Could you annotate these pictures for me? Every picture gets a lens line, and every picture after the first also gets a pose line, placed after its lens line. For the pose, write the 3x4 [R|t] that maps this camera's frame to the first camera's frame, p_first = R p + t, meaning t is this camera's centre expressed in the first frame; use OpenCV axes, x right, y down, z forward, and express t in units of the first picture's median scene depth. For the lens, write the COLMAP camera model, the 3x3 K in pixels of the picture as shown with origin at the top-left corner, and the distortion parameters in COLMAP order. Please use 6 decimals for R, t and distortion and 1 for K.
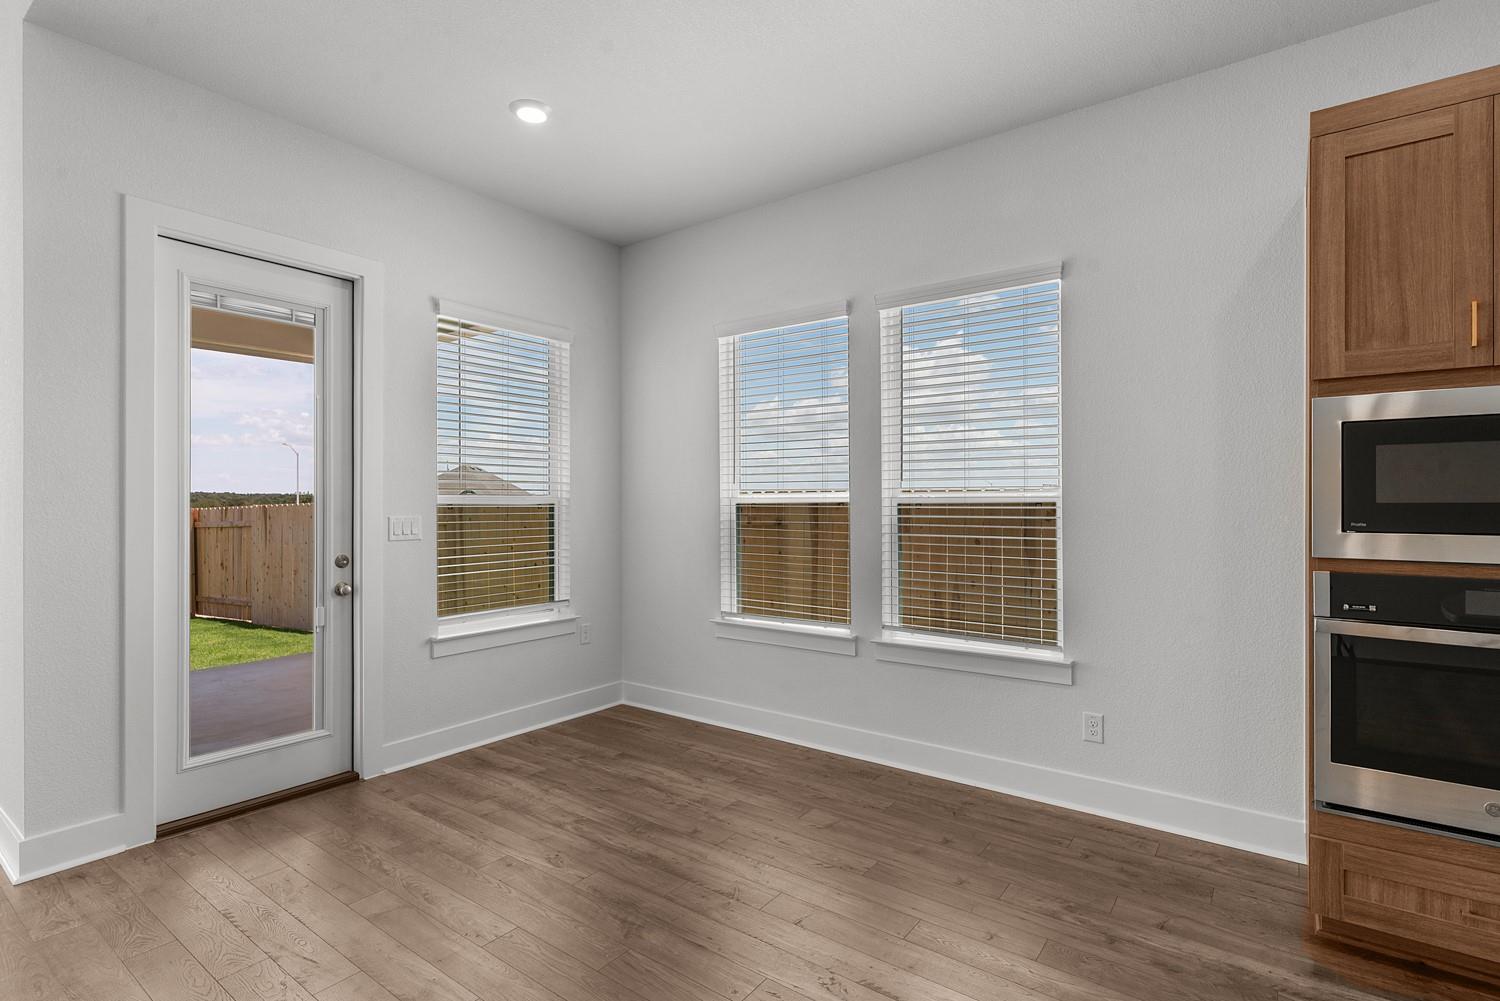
lens RADIAL K [[726.8, 0, 741.5], [0, 726.8, 501.8], [0, 0, 1]] dist [0.001571, 0.000503]
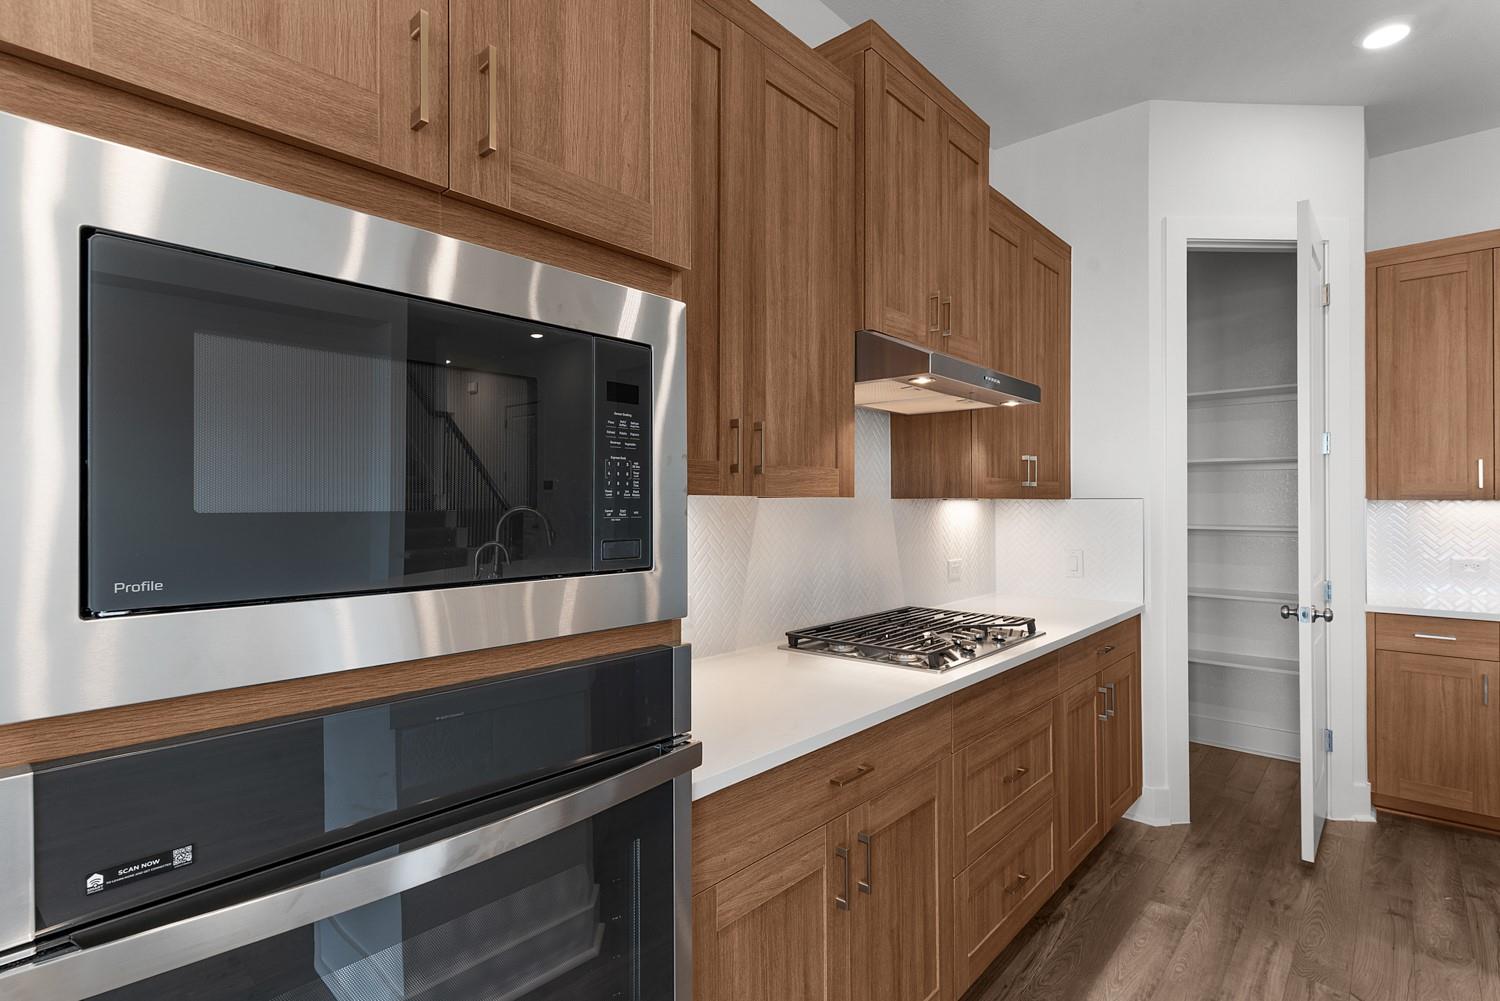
lens RADIAL K [[726.8, 0, 741.5], [0, 726.8, 501.8], [0, 0, 1]] dist [0.001571, 0.000503]
pose [[0.095279, 0.001072, 0.995450, 0.579606], [0.000597, 0.999999, -0.001134, -0.003329], [-0.995450, 0.000702, 0.095278, 0.731610]]
